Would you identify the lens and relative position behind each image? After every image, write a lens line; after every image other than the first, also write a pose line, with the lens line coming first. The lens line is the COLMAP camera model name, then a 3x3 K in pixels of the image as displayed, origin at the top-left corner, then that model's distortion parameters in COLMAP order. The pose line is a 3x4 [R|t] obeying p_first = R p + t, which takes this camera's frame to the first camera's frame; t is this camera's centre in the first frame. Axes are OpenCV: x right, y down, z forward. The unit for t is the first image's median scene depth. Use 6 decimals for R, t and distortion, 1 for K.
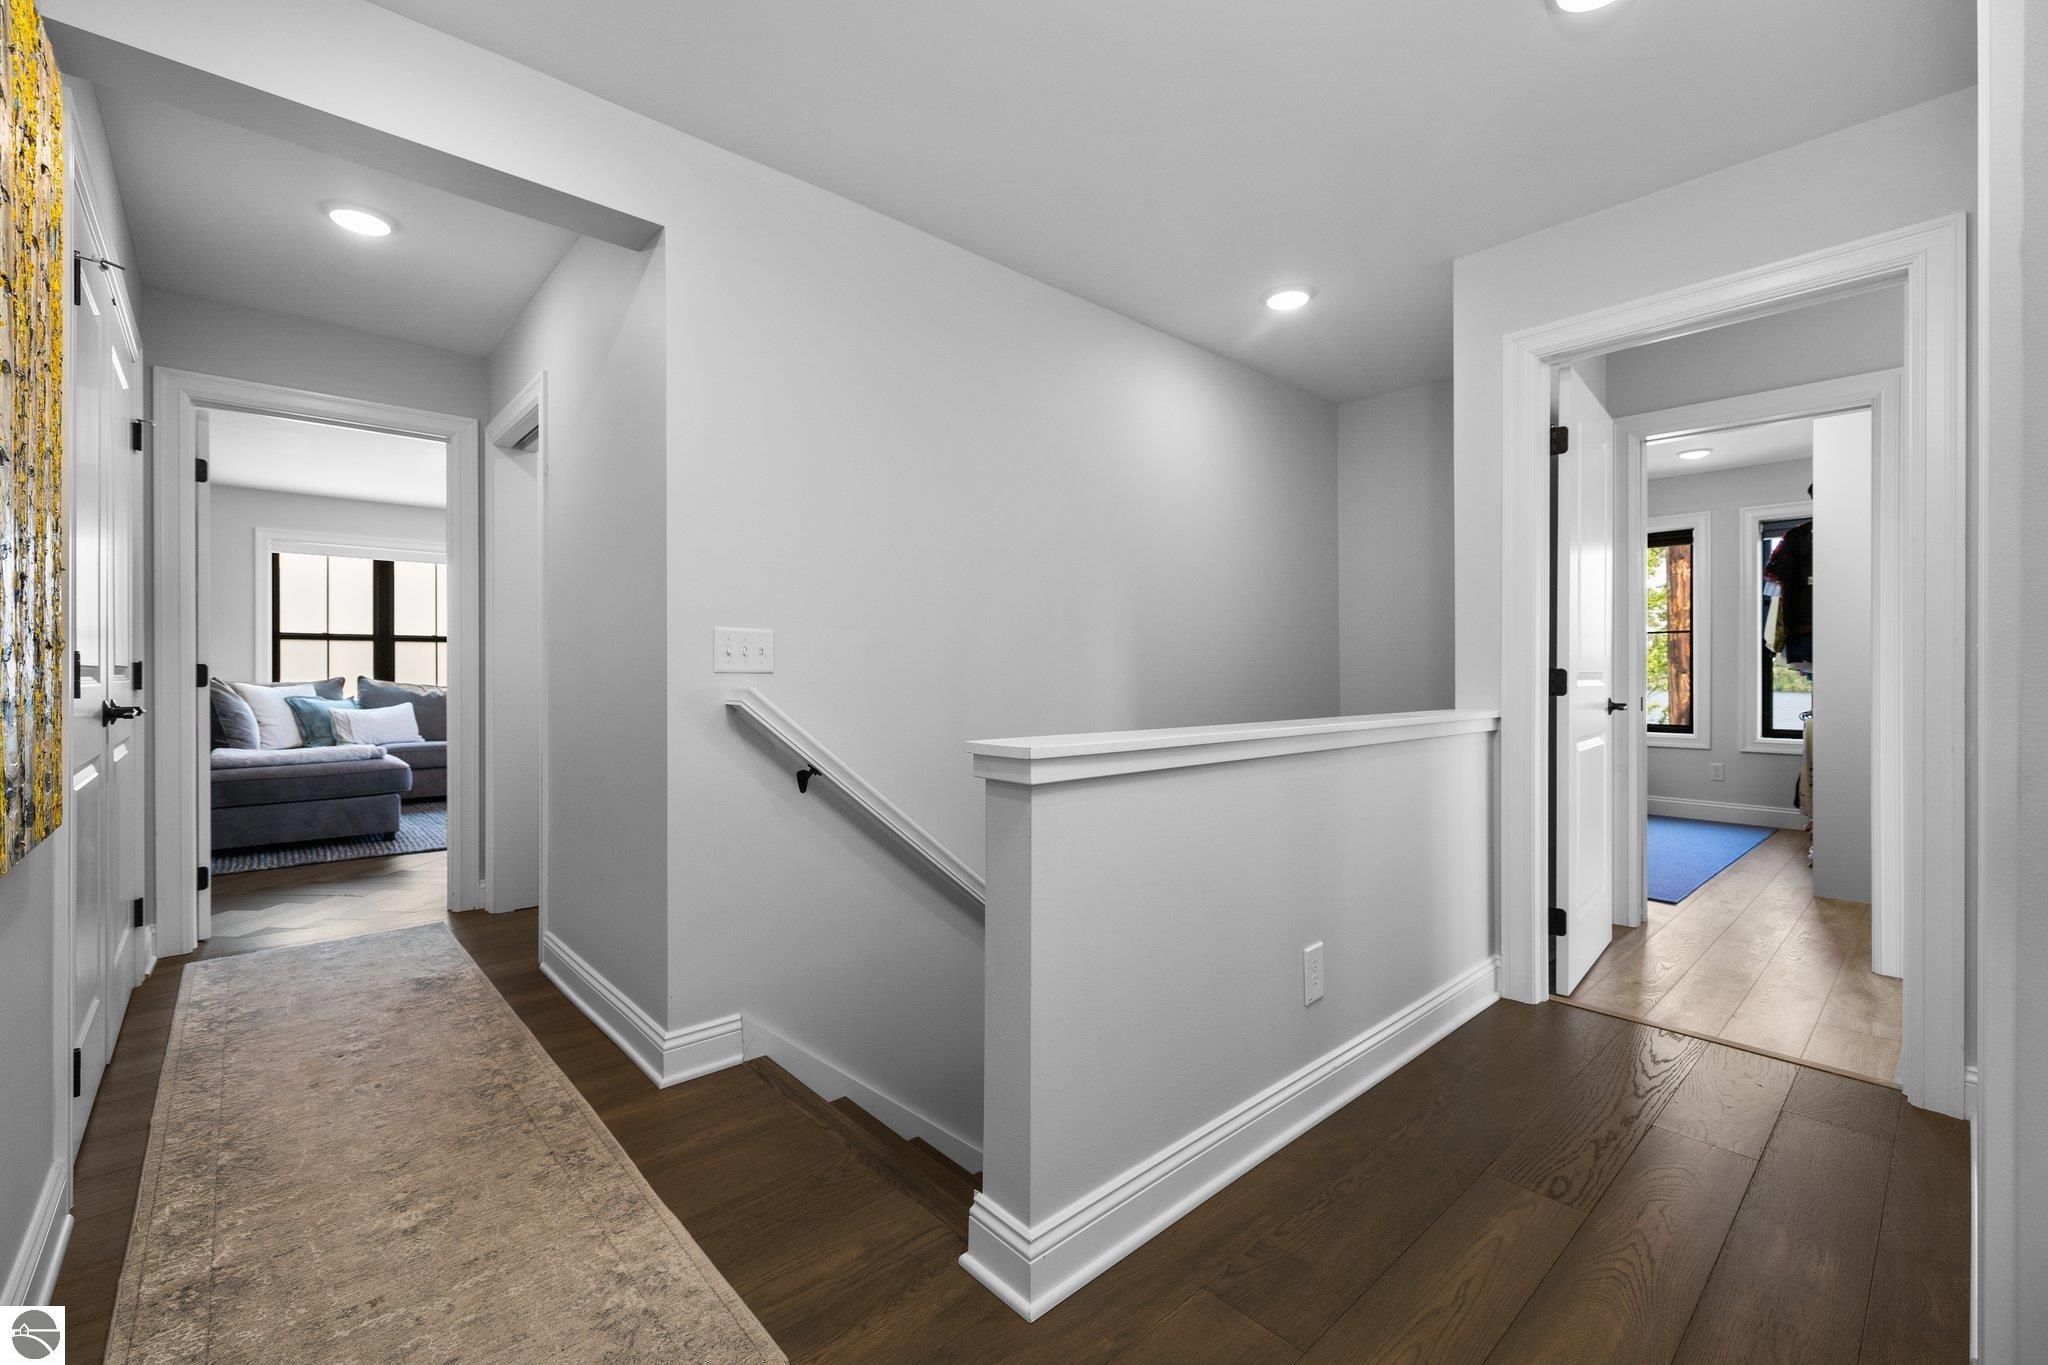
lens RADIAL K [[861.9, 0, 1027.7], [0, 861.9, 667.4], [0, 0, 1]] dist [0.024199, 0.000127]
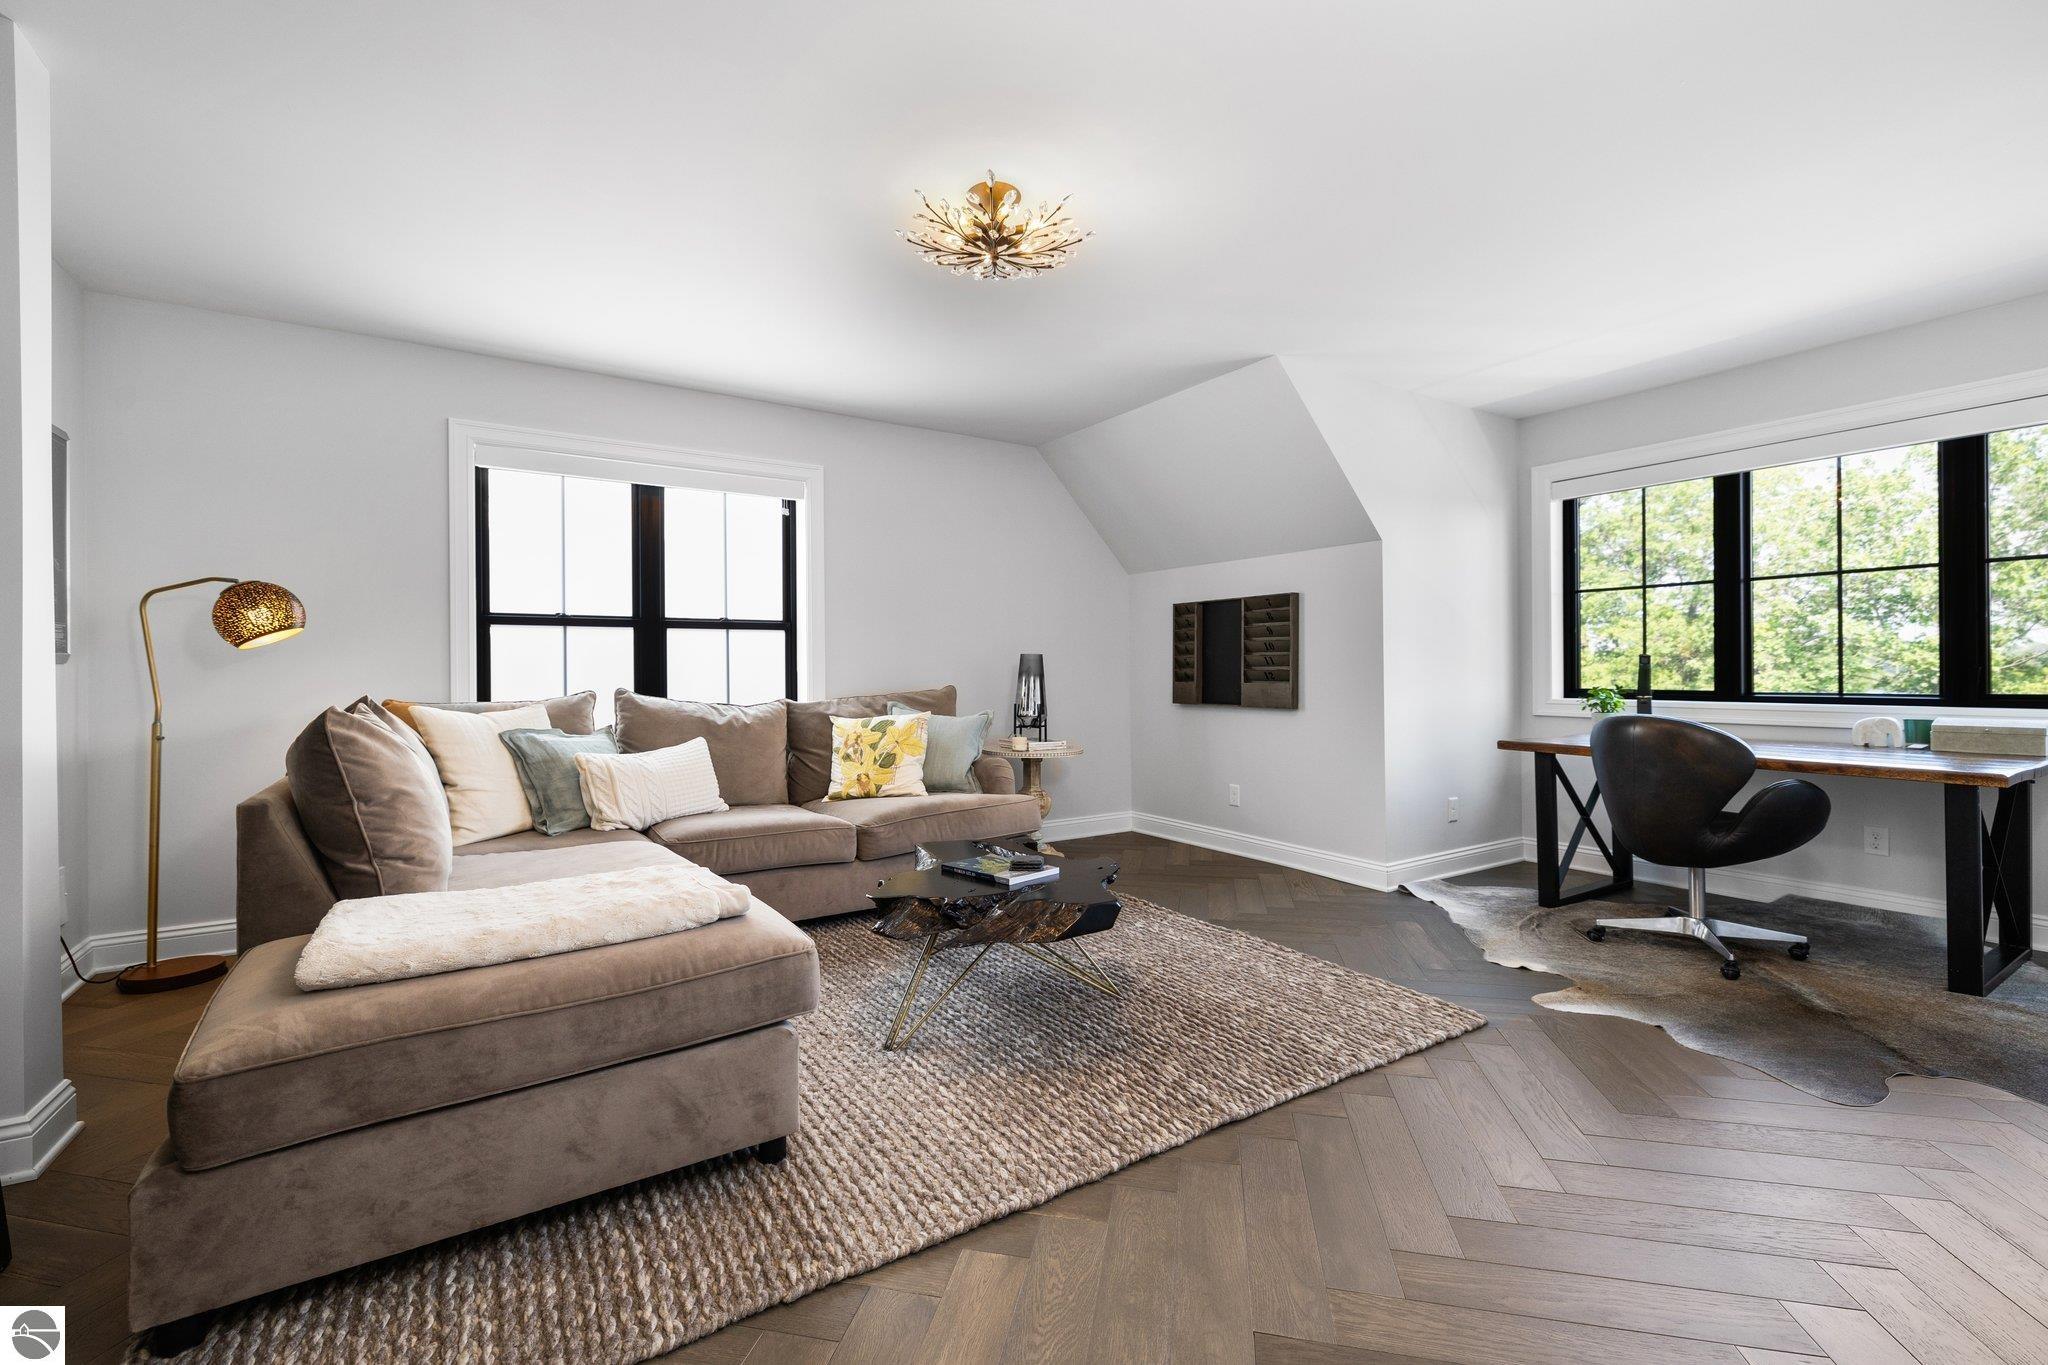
lens RADIAL K [[861.9, 0, 1027.7], [0, 861.9, 667.4], [0, 0, 1]] dist [0.024199, 0.000127]
pose [[0.989270, -0.010809, -0.145695, -0.430732], [0.010081, 0.999933, -0.005732, 0.001752], [0.145747, 0.004201, 0.989313, 0.499233]]
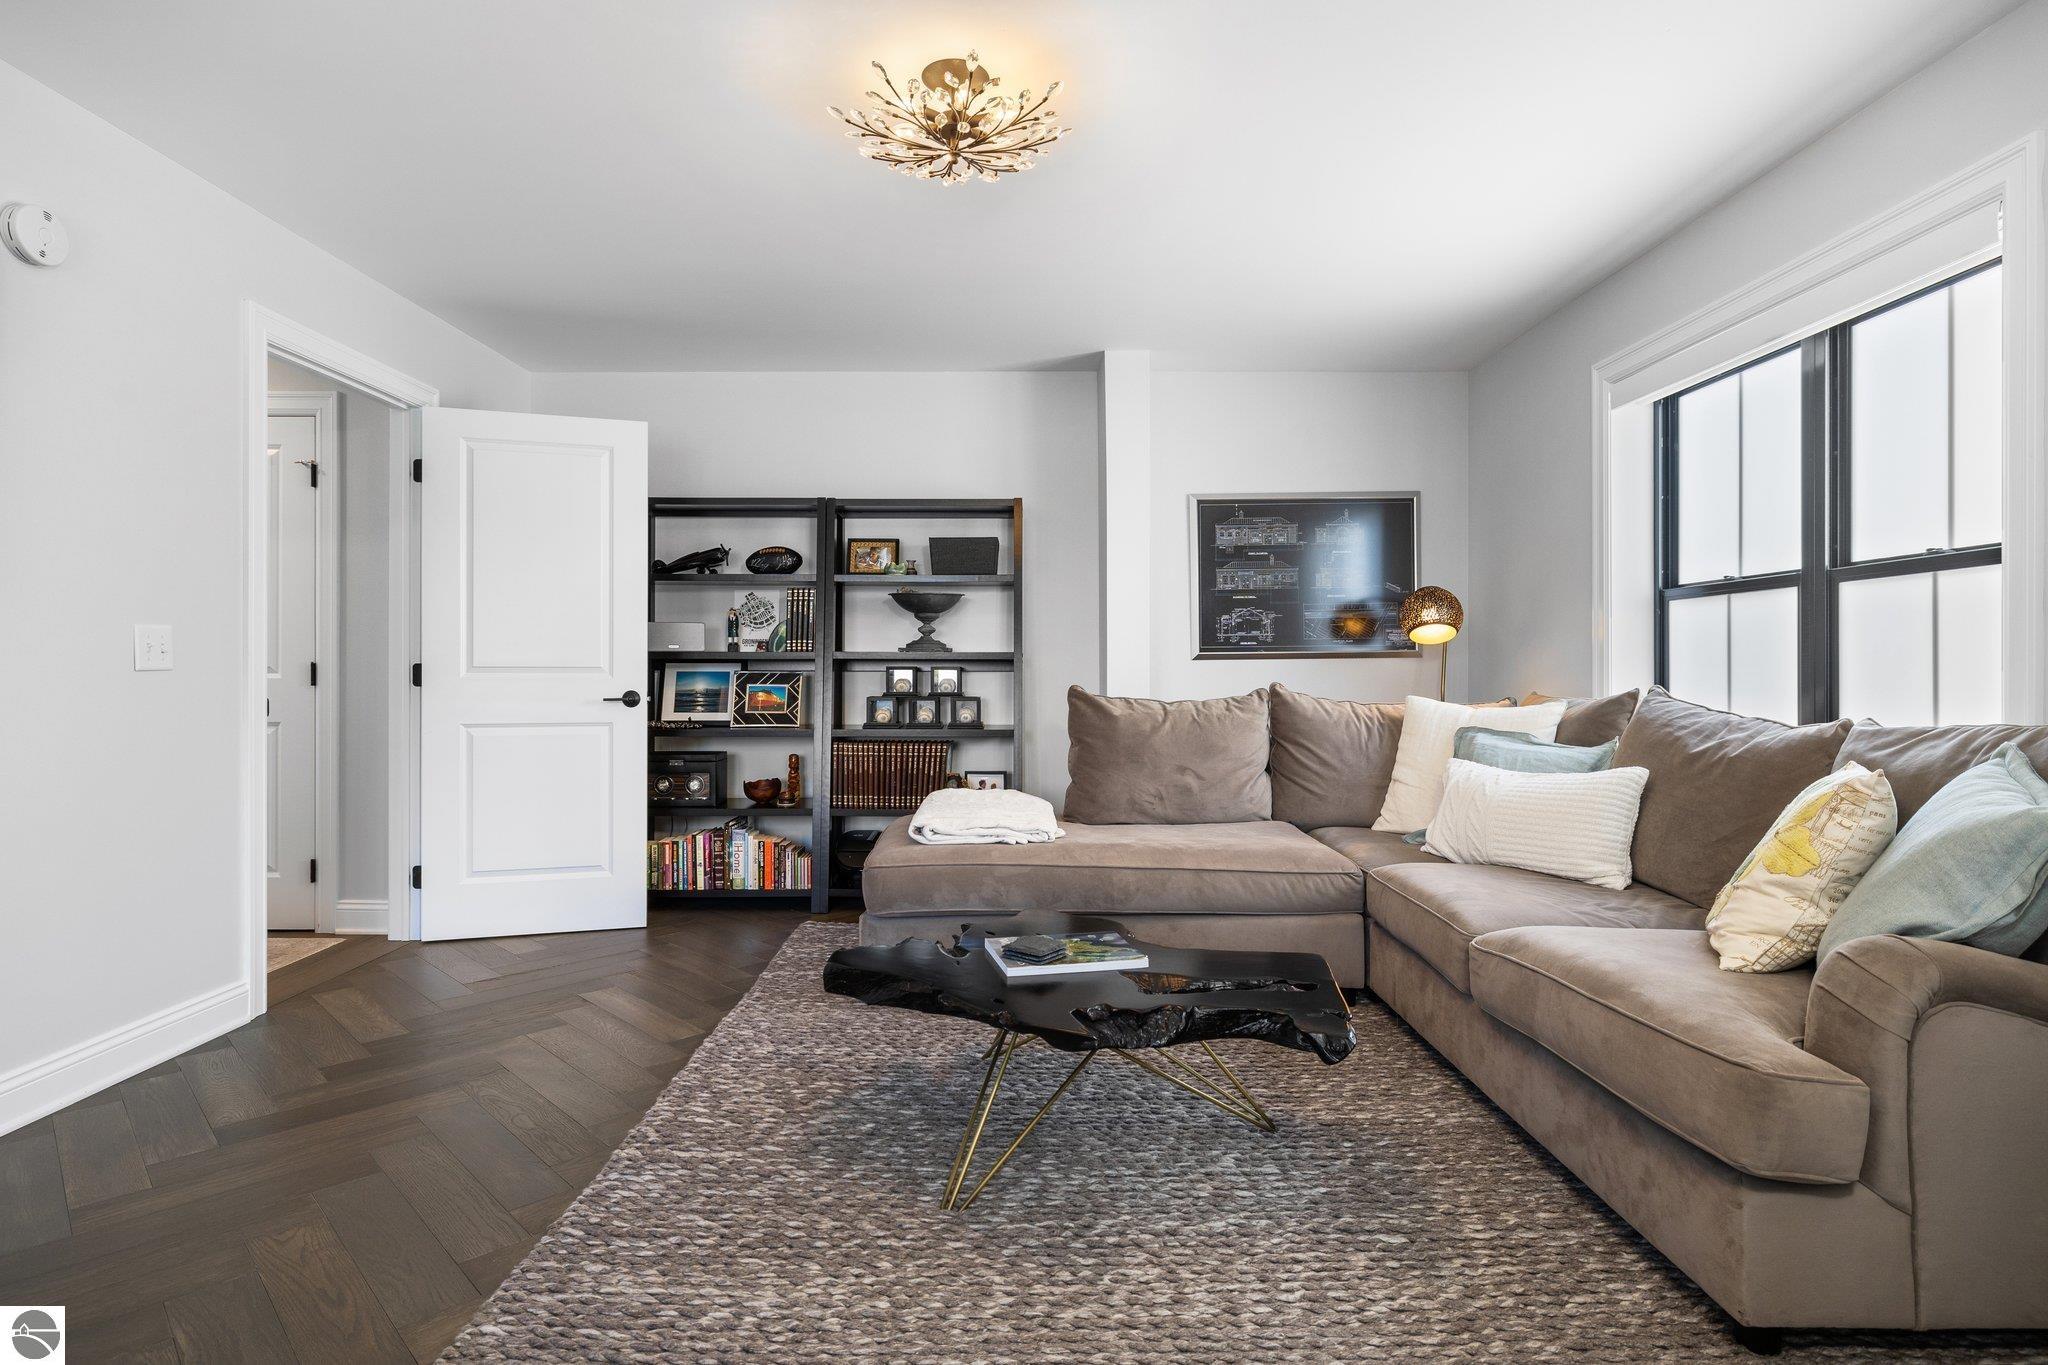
lens RADIAL K [[1071.7, 0, 1024.0], [0, 1071.7, 682.5], [0, 0, 1]] dist [-0.000641, -0.000119]
pose [[-0.672013, 0.005192, -0.740521, -0.257796], [-0.001621, 0.999963, 0.008482, 0.004033], [0.740538, 0.006900, -0.671979, 1.093983]]
